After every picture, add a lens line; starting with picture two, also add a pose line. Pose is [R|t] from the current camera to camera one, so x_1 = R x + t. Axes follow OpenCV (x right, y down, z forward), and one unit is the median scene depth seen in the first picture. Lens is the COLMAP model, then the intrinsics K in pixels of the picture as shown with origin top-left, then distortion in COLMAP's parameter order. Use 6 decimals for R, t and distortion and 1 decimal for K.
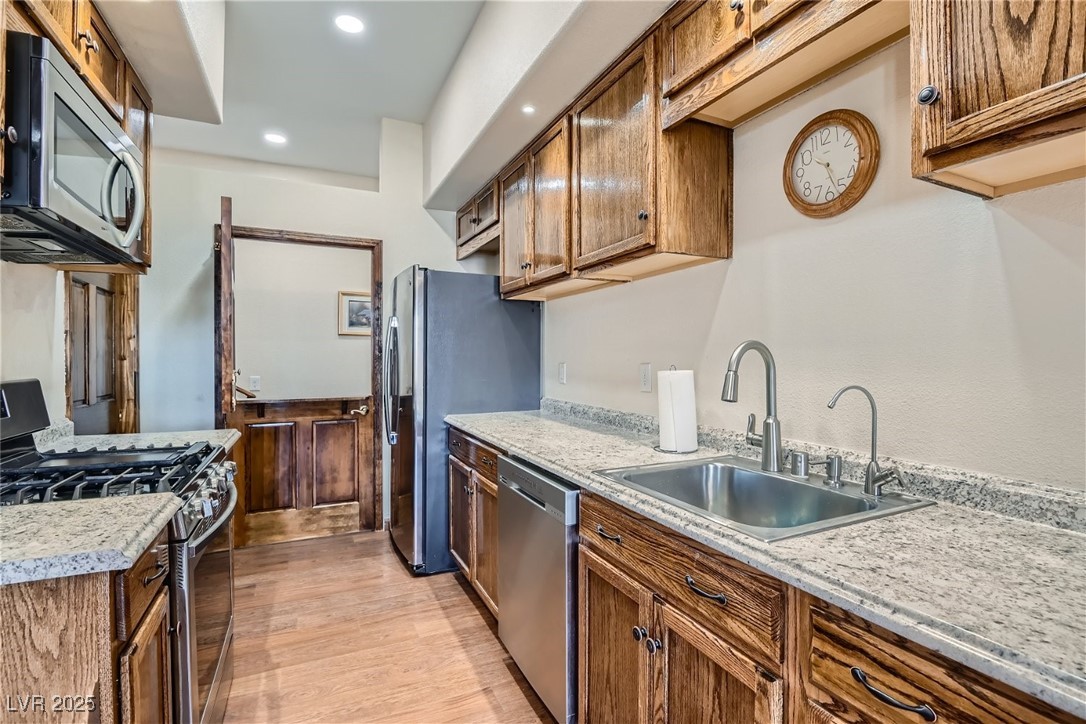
lens RADIAL K [[499.8, 0, 543.0], [0, 499.8, 362.0], [0, 0, 1]] dist [0.000731, 0.000765]
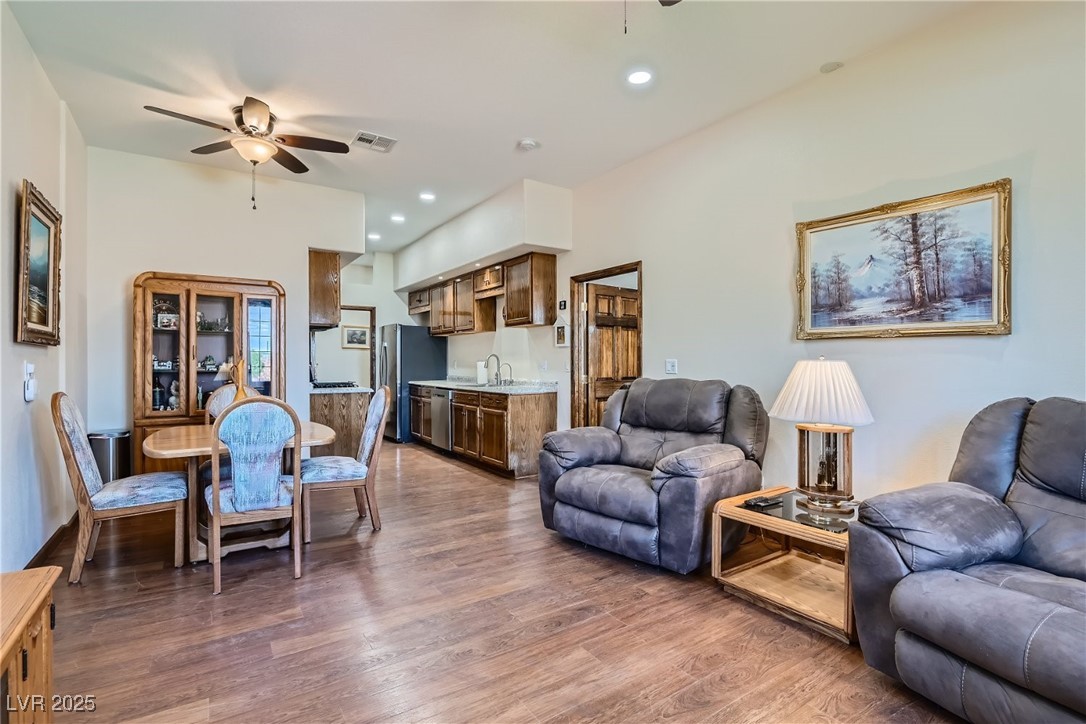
lens RADIAL K [[499.8, 0, 543.0], [0, 499.8, 362.0], [0, 0, 1]] dist [0.000731, 0.000765]
pose [[0.986932, -0.000689, 0.161136, 0.074715], [0.002094, 0.999961, -0.008547, 0.032193], [-0.161124, 0.008773, 0.986895, -1.649642]]
